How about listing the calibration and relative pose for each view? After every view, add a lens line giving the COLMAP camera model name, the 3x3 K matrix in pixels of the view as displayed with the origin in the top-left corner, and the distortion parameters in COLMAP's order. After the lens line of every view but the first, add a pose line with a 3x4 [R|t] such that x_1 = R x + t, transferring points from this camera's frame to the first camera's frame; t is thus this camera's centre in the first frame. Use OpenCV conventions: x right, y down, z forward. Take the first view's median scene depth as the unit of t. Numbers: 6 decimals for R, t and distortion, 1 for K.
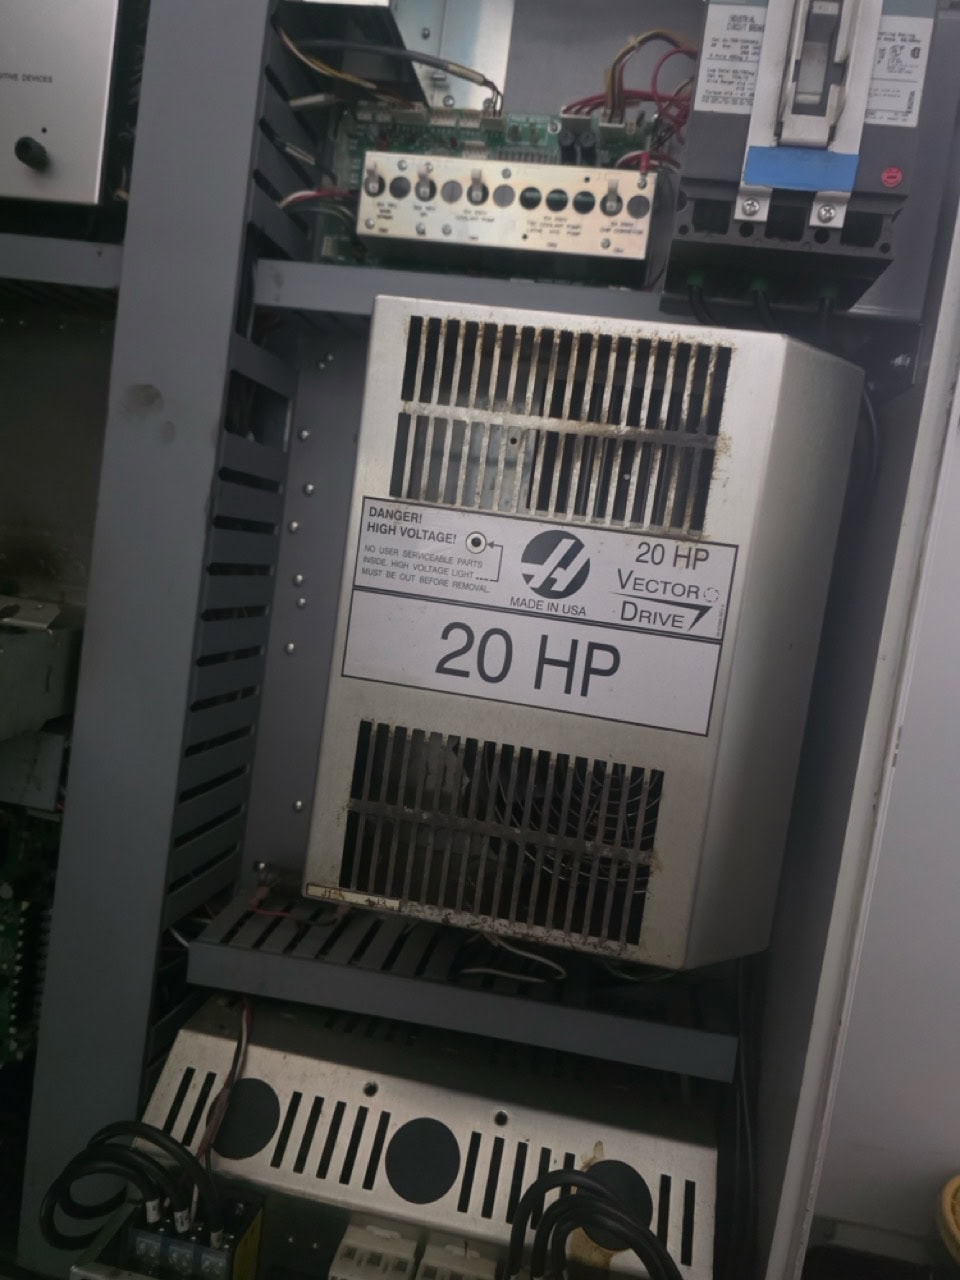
lens RADIAL K [[860.1, 0, 488.6], [0, 860.1, 640.8], [0, 0, 1]] dist [0.060445, -0.059351]
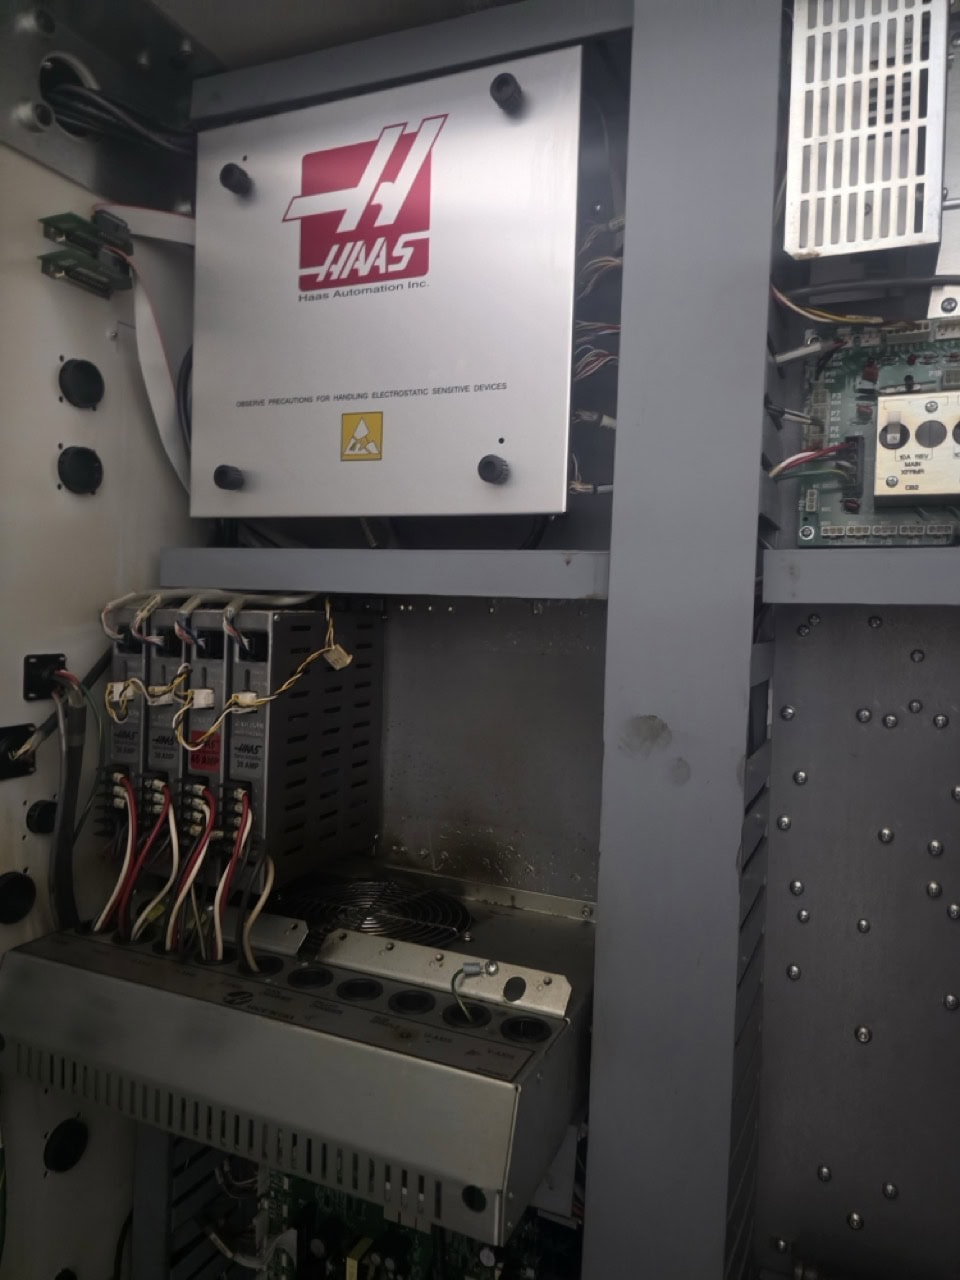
lens RADIAL K [[860.1, 0, 493.1], [0, 860.1, 640.9], [0, 0, 1]] dist [0.060445, -0.059351]
pose [[0.967873, -0.103904, -0.228969, -0.341378], [0.088688, 0.993171, -0.075796, -0.318168], [0.235281, 0.053054, 0.970478, 0.141400]]
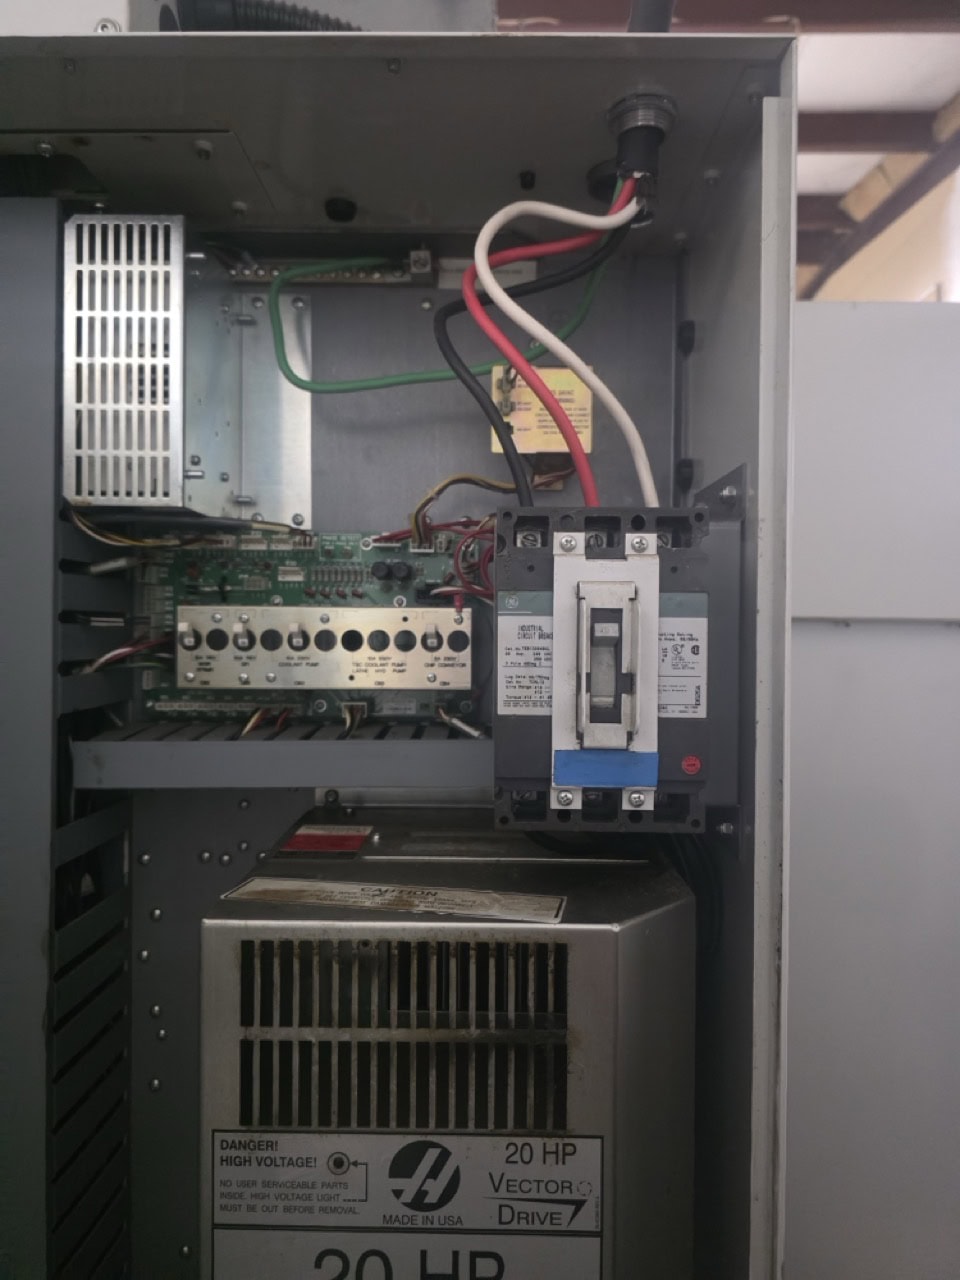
lens RADIAL K [[860.1, 0, 477.0], [0, 860.1, 630.1], [0, 0, 1]] dist [0.060445, -0.059351]
pose [[0.983144, -0.131794, 0.126720, 0.067243], [0.137934, 0.989596, -0.040920, -0.468584], [-0.120009, 0.057709, 0.991094, -0.006298]]
